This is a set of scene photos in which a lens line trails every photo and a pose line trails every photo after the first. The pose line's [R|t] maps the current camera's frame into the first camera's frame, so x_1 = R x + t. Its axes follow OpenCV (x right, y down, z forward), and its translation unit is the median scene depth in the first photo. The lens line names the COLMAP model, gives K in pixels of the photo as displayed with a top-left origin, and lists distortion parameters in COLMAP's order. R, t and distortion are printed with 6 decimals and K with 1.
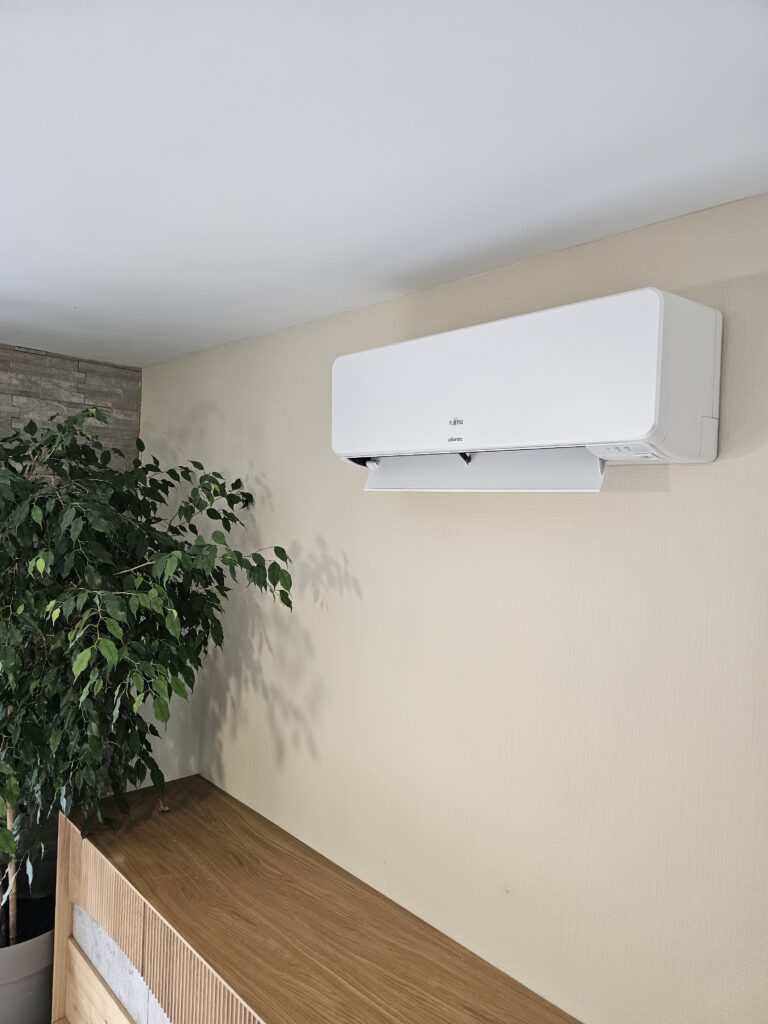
lens RADIAL K [[683.8, 0, 384.0], [0, 683.8, 512.0], [0, 0, 1]] dist [-0.004202, -0.002019]
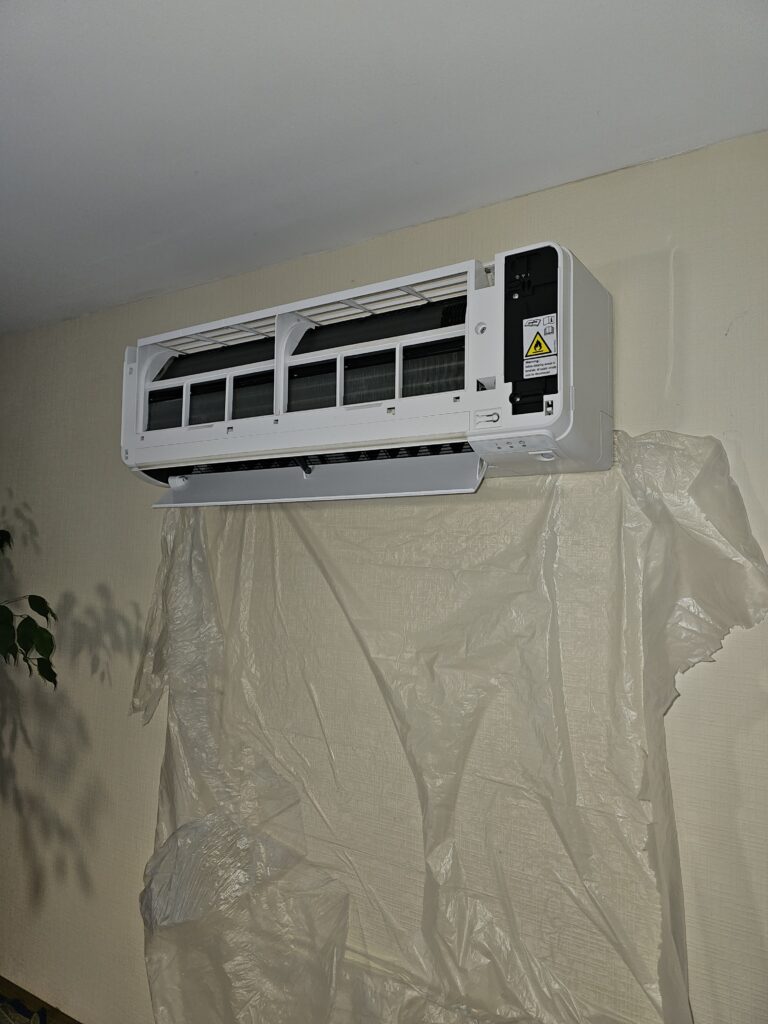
lens RADIAL K [[683.8, 0, 384.0], [0, 683.8, 512.0], [0, 0, 1]] dist [-0.004202, -0.002019]
pose [[0.961146, 0.015870, 0.275585, -0.004511], [0.009451, 0.995869, -0.090312, 0.027053], [-0.275880, 0.089408, 0.957025, 0.186968]]
